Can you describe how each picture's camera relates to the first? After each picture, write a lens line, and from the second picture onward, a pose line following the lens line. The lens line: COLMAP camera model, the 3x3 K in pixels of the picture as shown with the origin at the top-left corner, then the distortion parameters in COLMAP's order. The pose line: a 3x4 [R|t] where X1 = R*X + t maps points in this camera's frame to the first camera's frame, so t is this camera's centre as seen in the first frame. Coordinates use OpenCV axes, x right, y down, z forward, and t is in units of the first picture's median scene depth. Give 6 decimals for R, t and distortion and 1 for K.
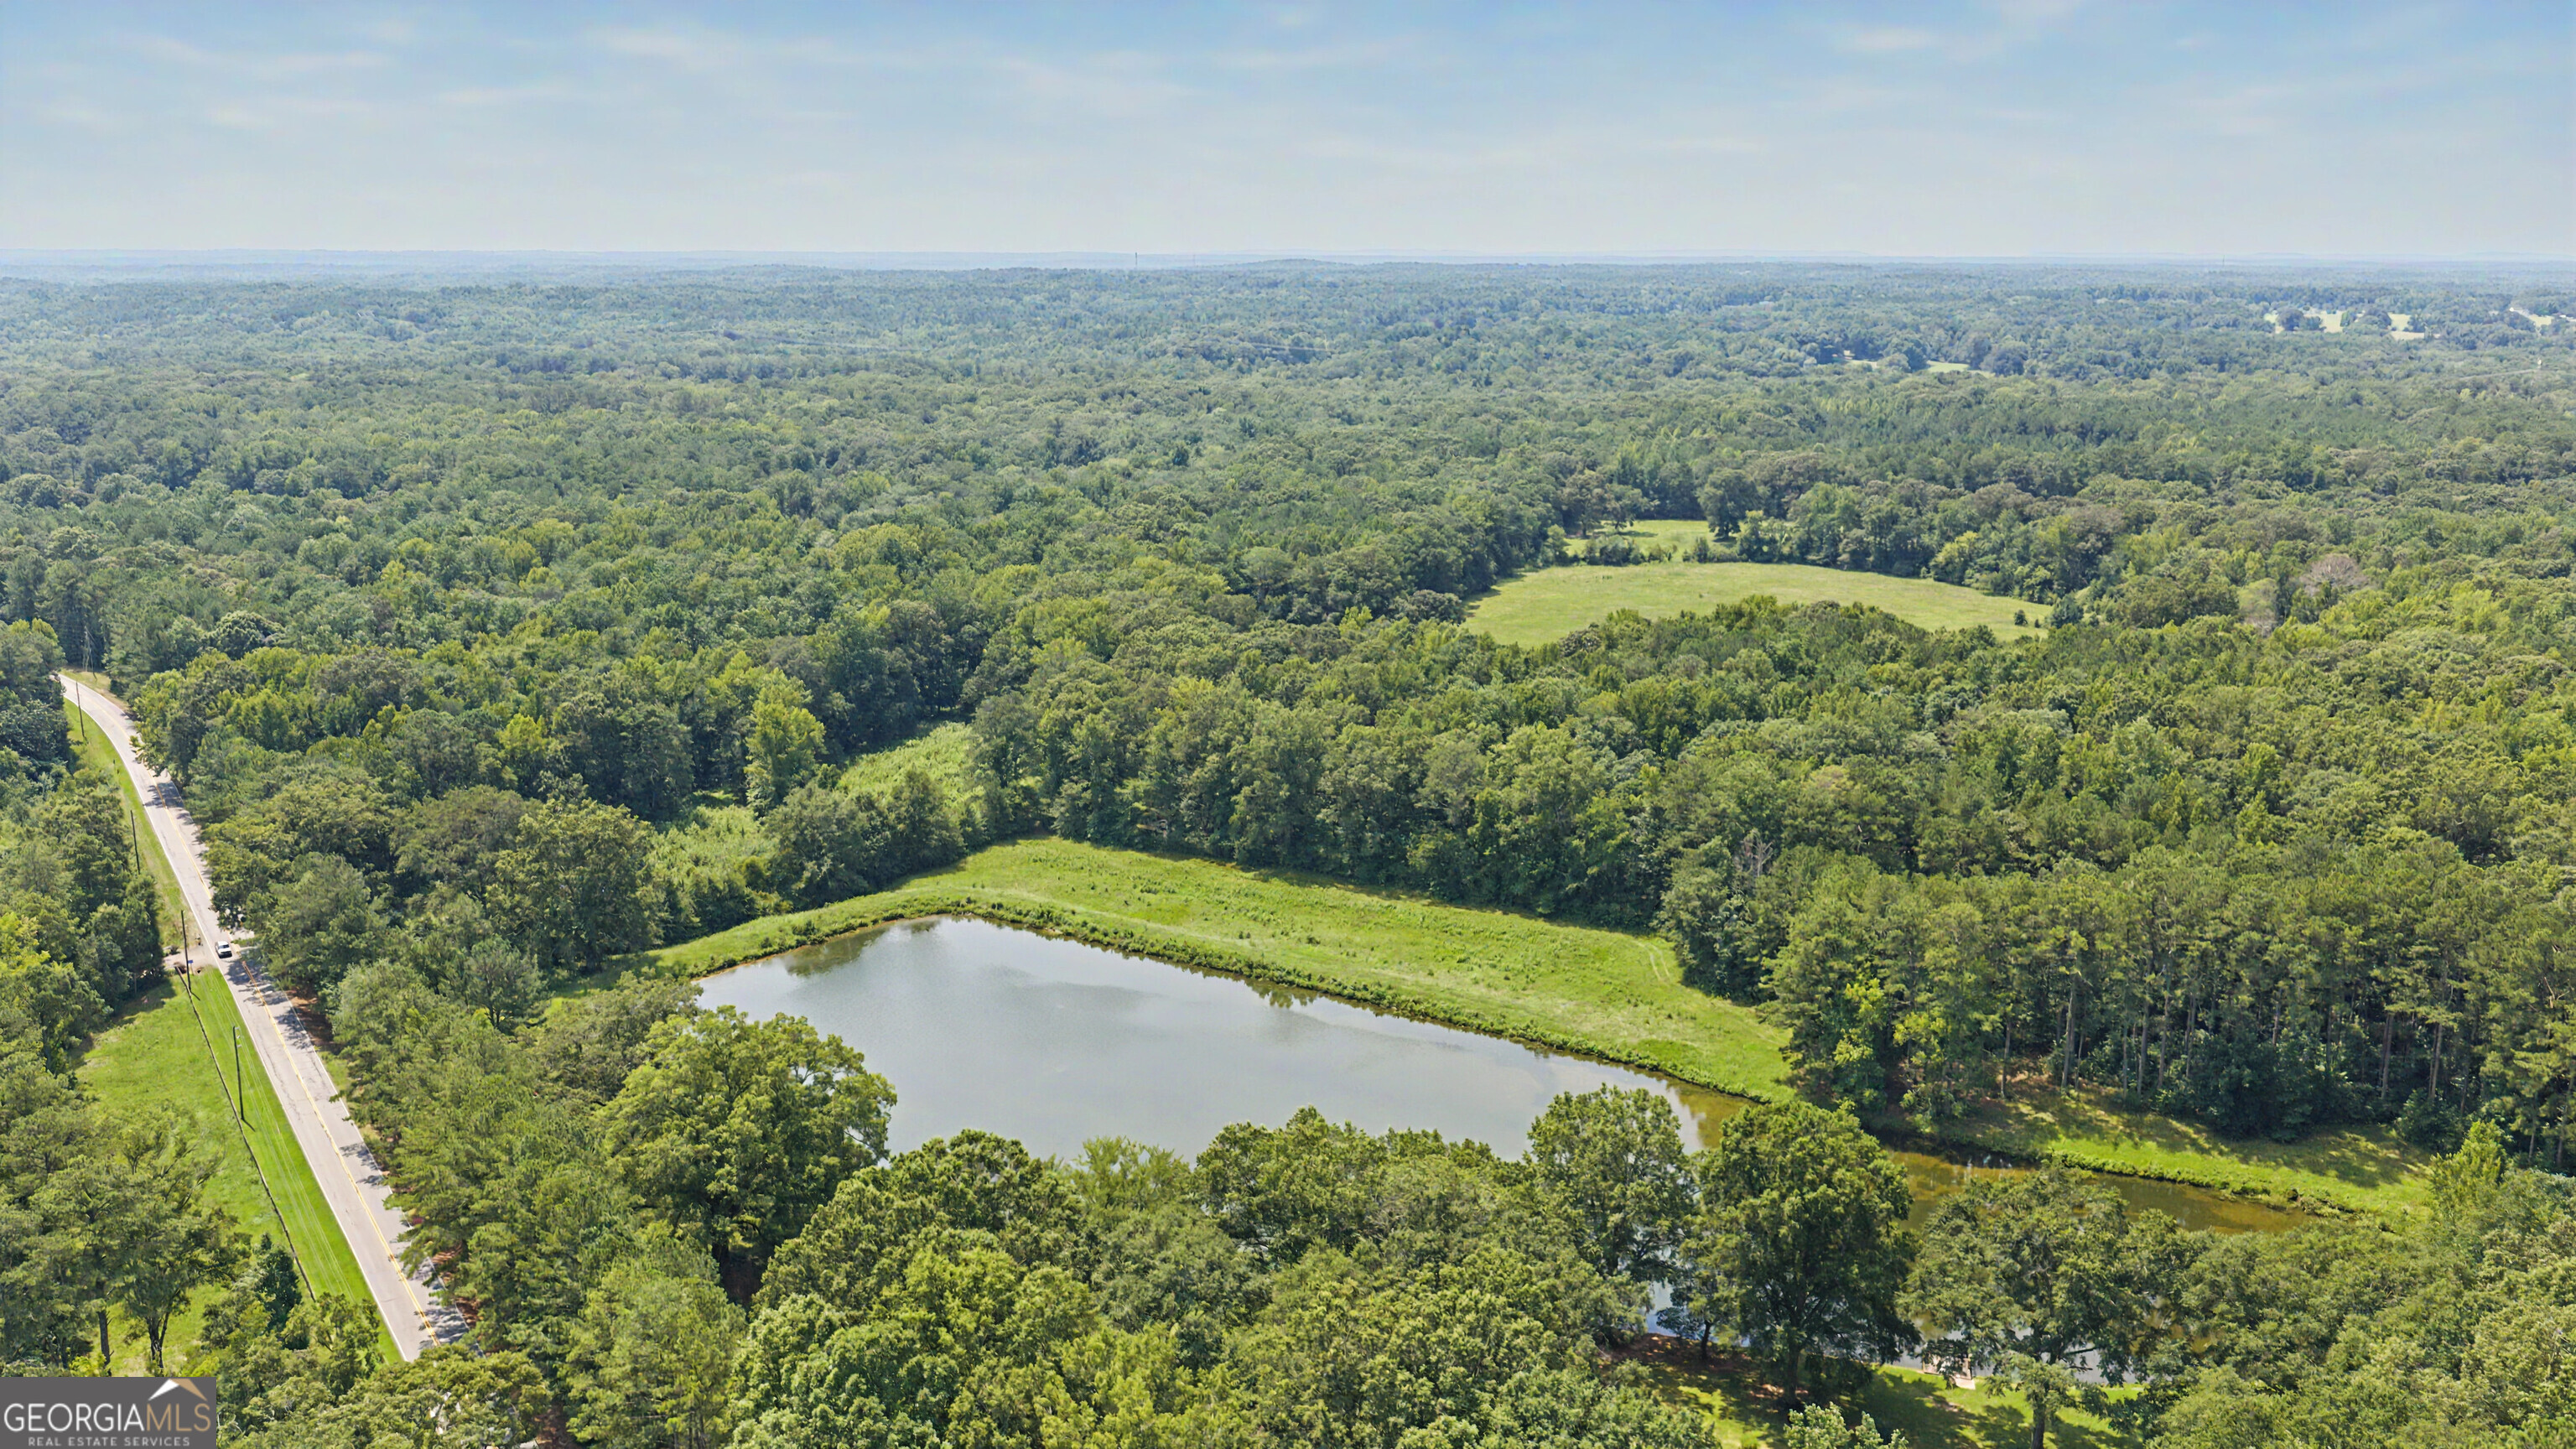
lens RADIAL K [[2131.4, 0, 1293.1], [0, 2131.4, 722.4], [0, 0, 1]] dist [0.027221, -0.060635]
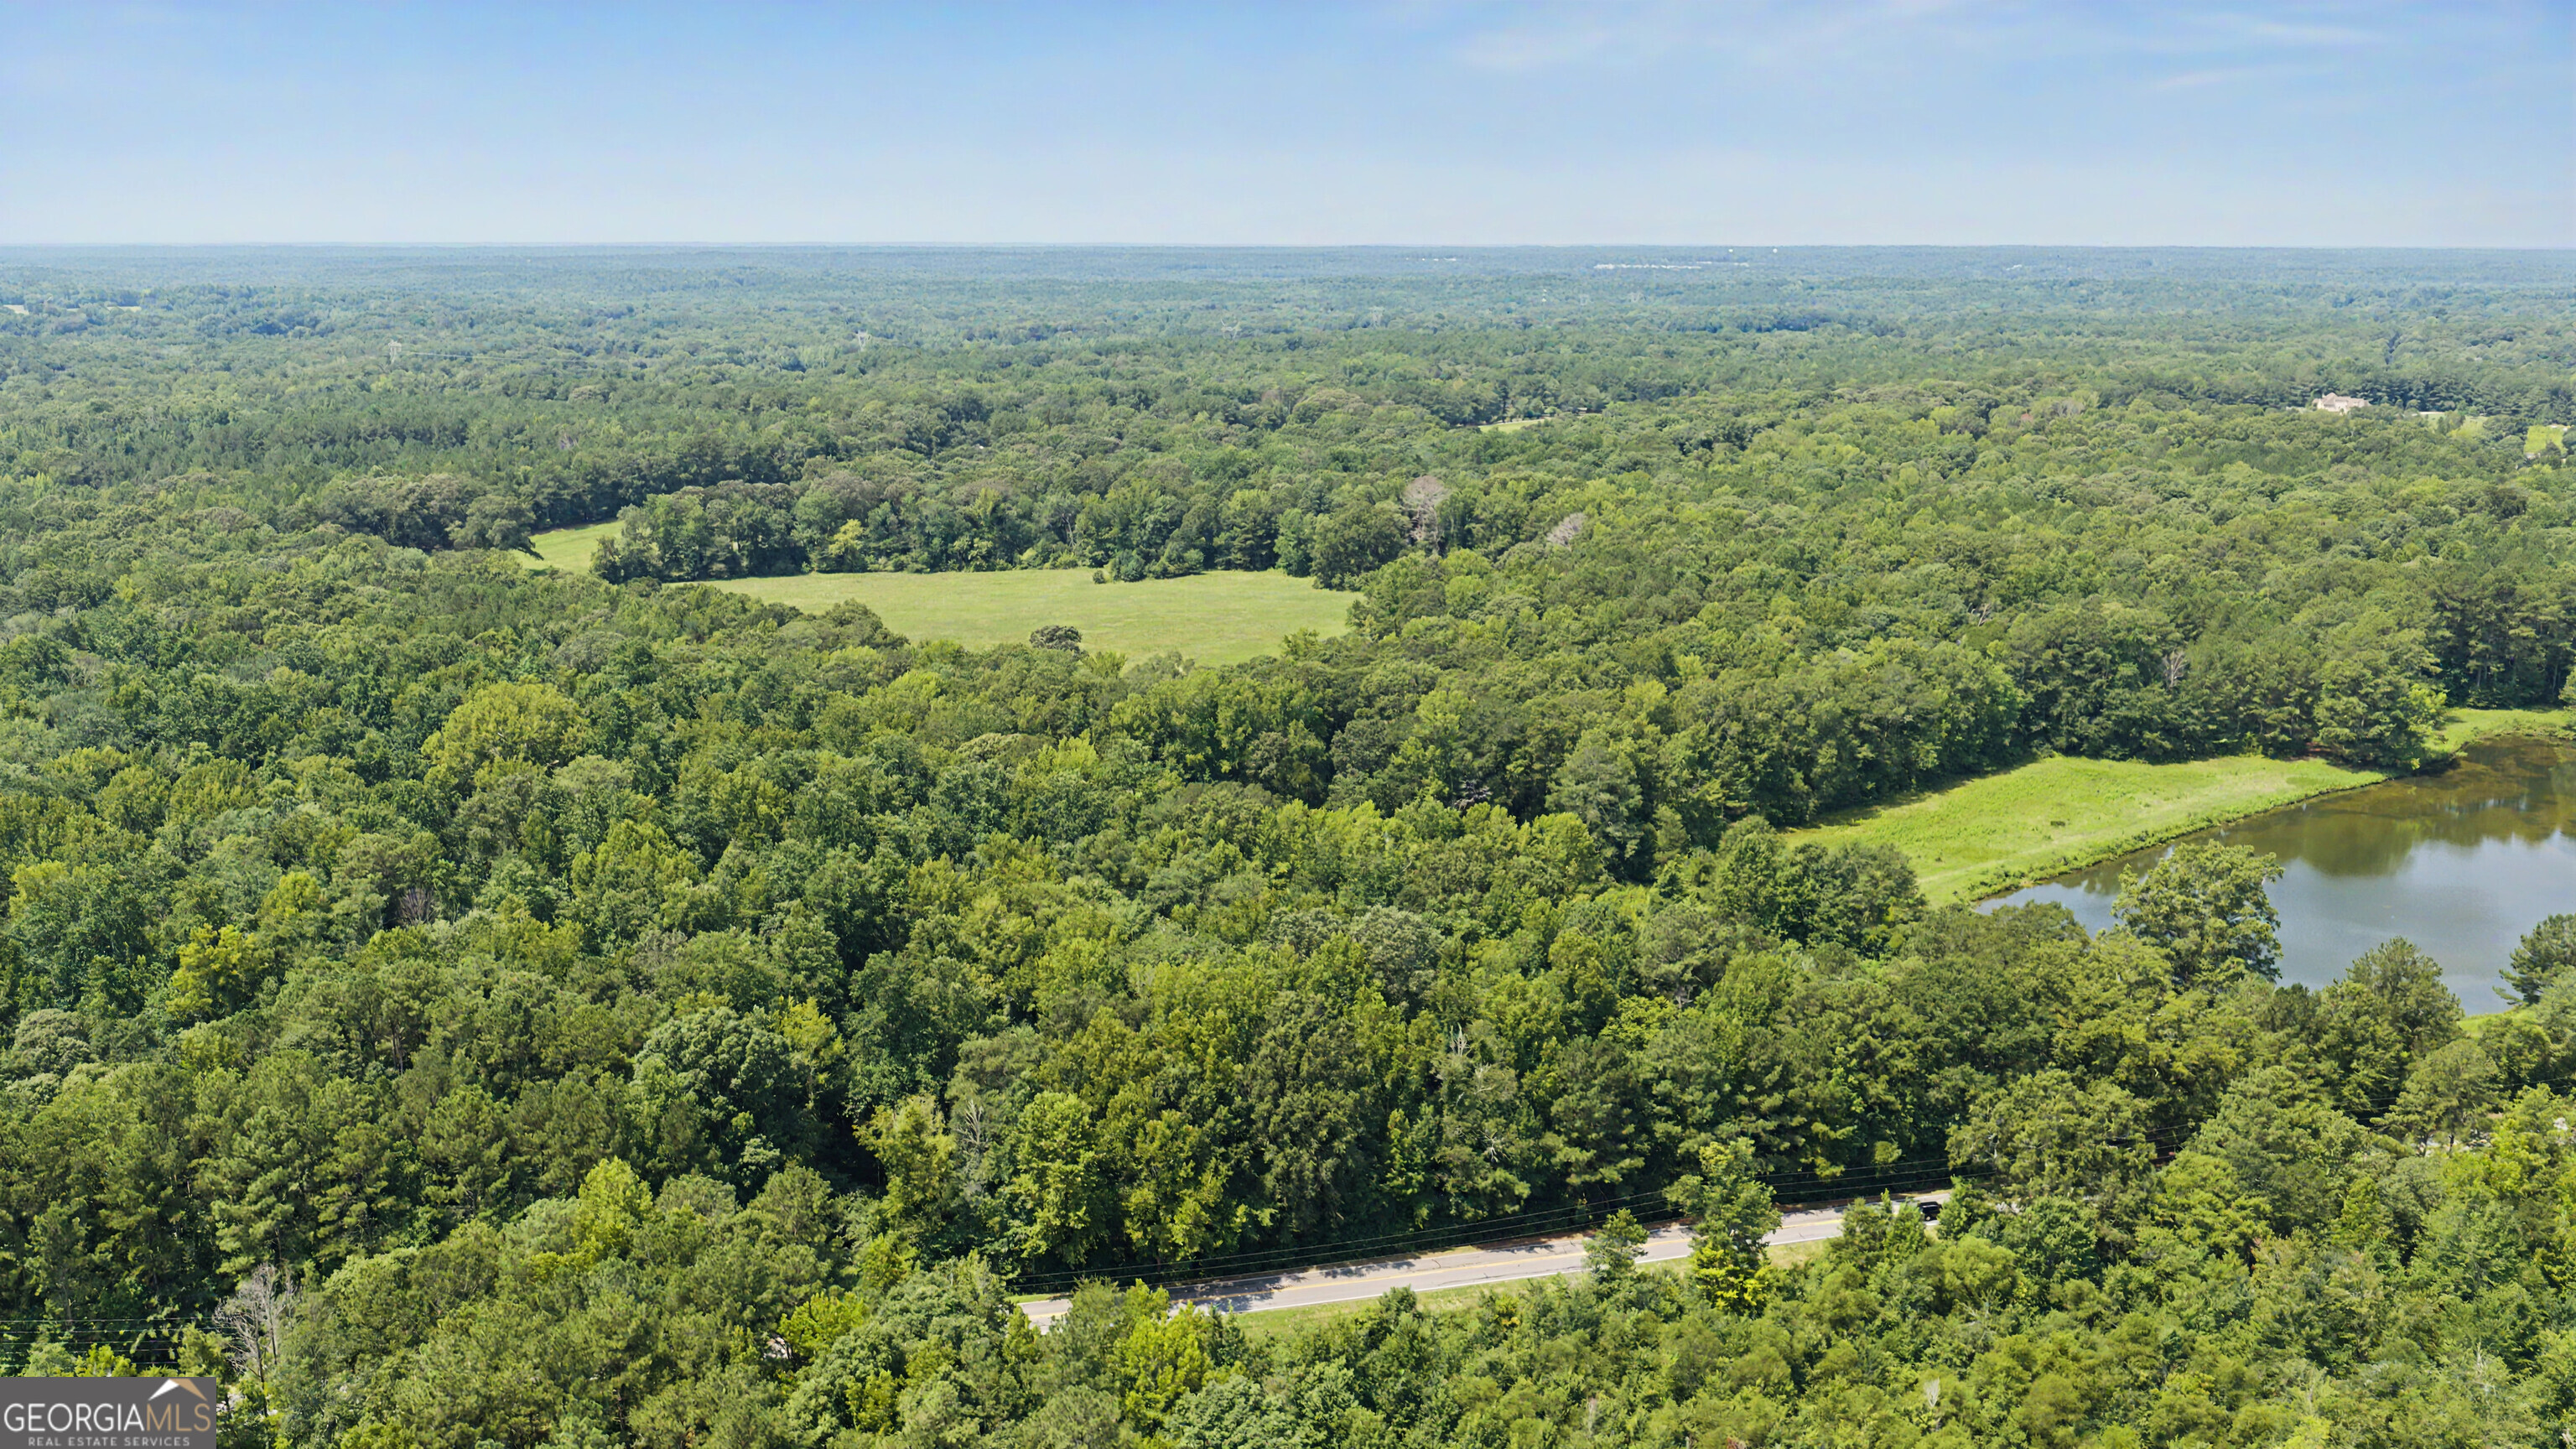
lens RADIAL K [[2131.4, 0, 1283.3], [0, 2131.4, 726.2], [0, 0, 1]] dist [0.027221, -0.060635]
pose [[0.317027, -0.214411, 0.923862, -0.570975], [0.205358, 0.966520, 0.153842, -0.105432], [-0.925917, 0.140950, 0.350444, 0.446257]]
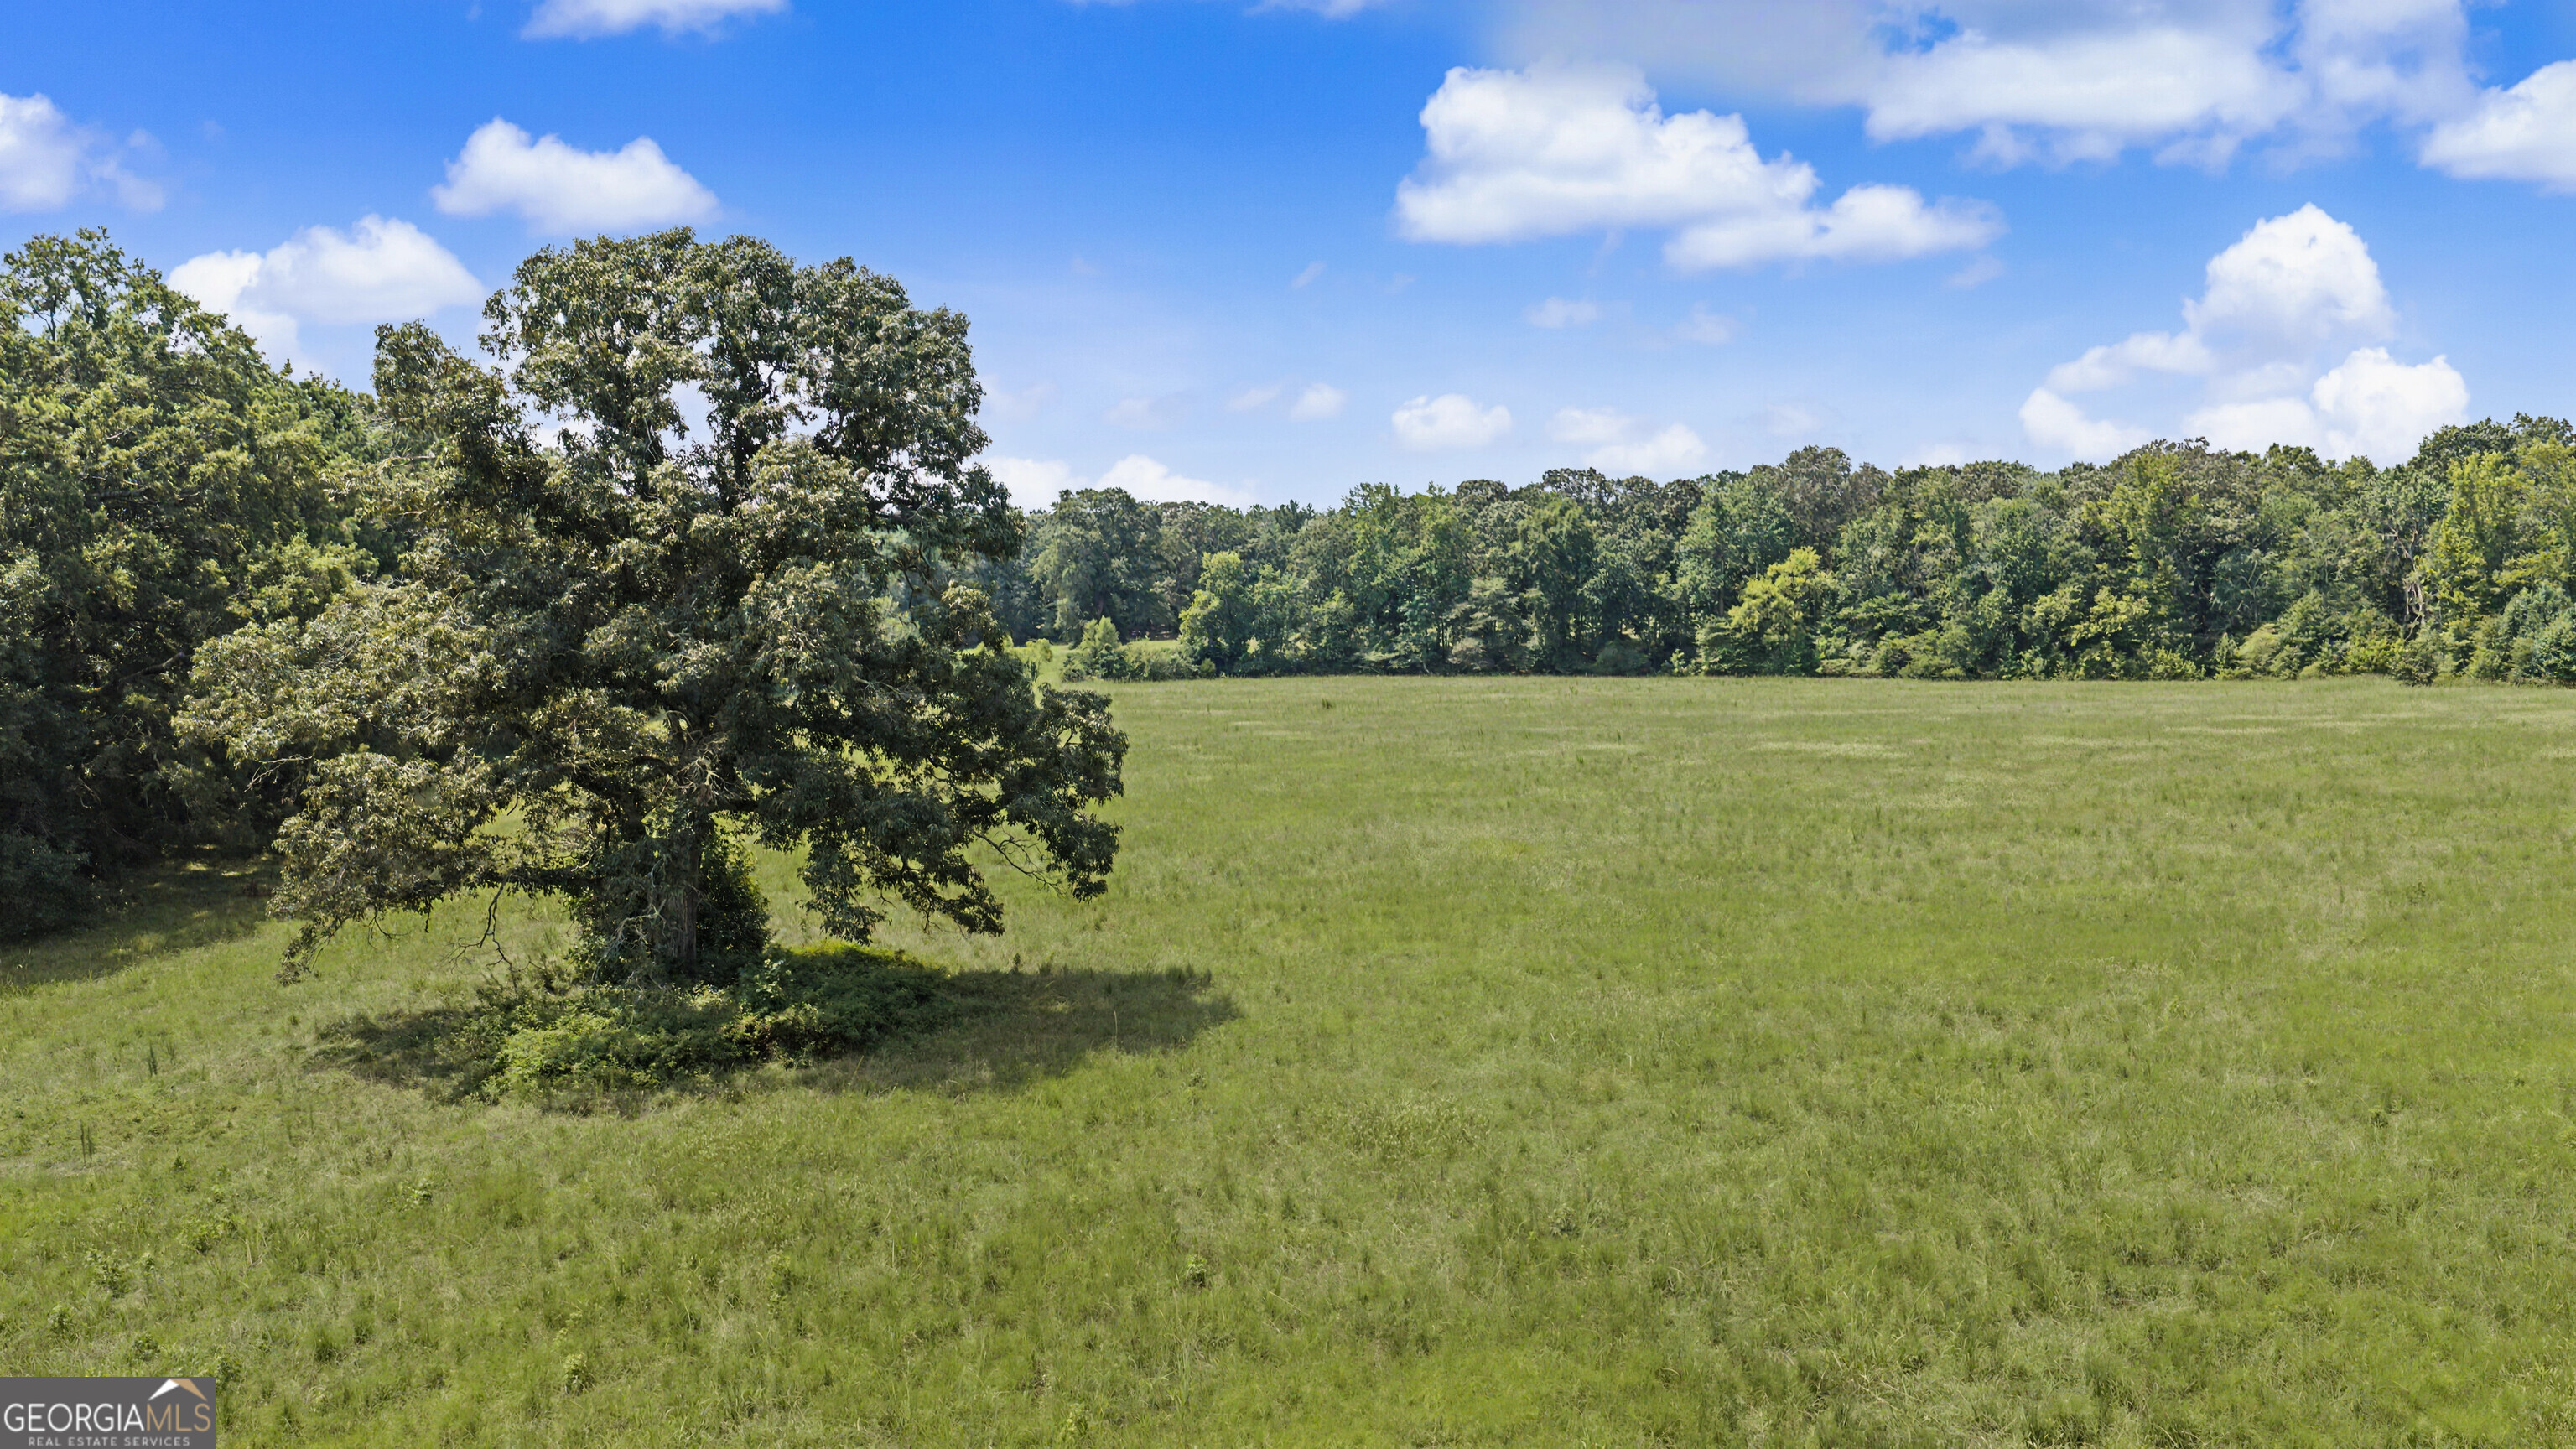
lens RADIAL K [[2131.4, 0, 1282.5], [0, 2131.4, 706.5], [0, 0, 1]] dist [0.027221, -0.060635]
pose [[0.872553, -0.036494, 0.487154, 0.029736], [0.113750, 0.984973, -0.129955, -0.017377], [-0.475091, 0.168806, 0.863593, 0.677914]]
